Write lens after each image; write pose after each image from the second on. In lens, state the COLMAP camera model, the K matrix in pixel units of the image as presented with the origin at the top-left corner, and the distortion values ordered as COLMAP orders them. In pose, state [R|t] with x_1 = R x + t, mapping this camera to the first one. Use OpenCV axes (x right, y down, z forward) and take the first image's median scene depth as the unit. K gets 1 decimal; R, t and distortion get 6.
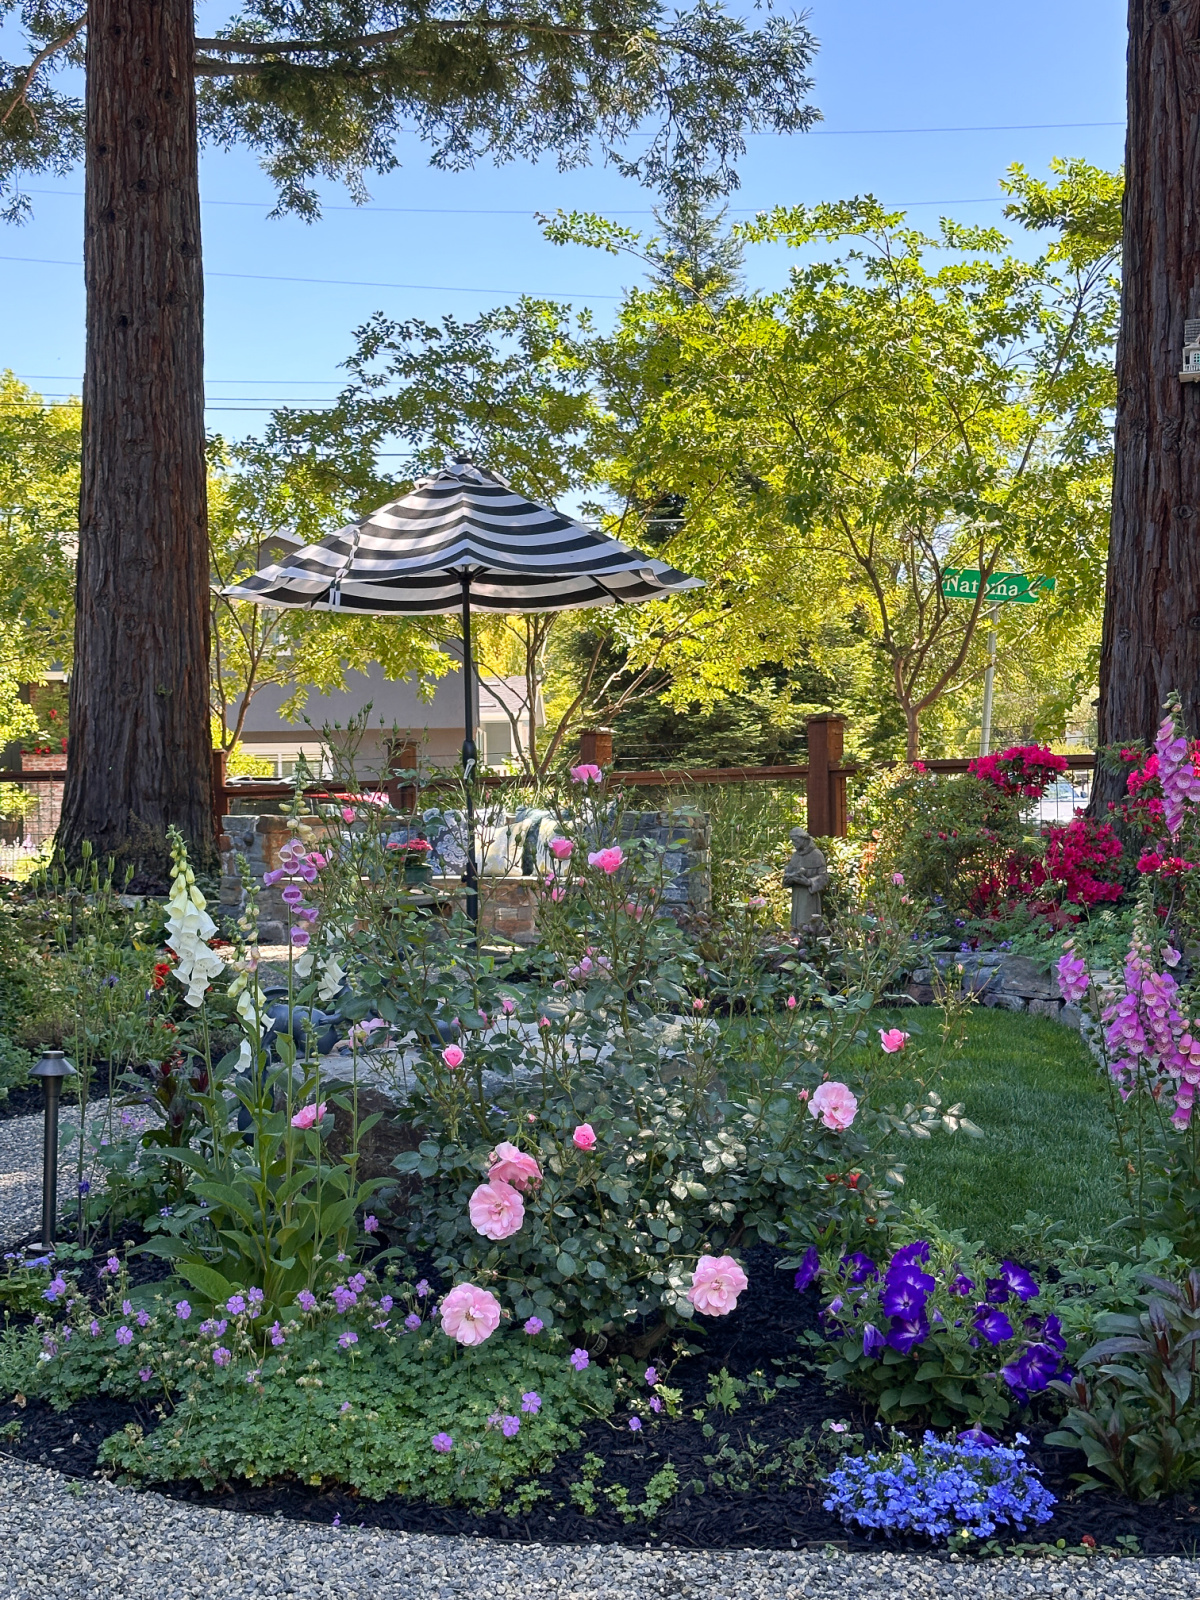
lens RADIAL K [[1914.9, 0, 600.0], [0, 1914.9, 800.0], [0, 0, 1]] dist [0.056621, -0.248150]
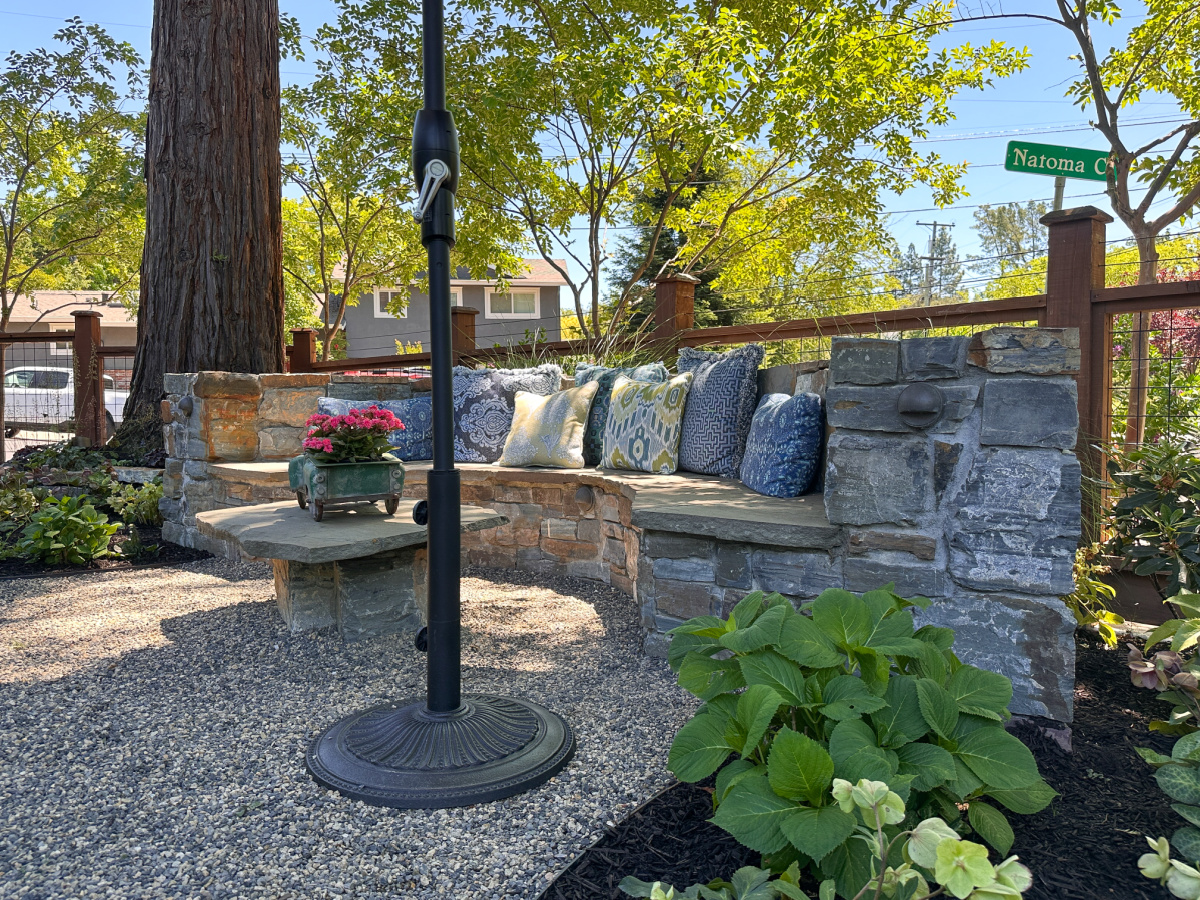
lens RADIAL K [[1439.3, 0, 600.0], [0, 1439.3, 450.0], [0, 0, 1]] dist [0.024049, -0.217793]
pose [[0.999536, 0.008761, -0.029169, -0.088868], [-0.007444, 0.998962, 0.044941, 0.053427], [0.029532, -0.044704, 0.998564, 2.174949]]
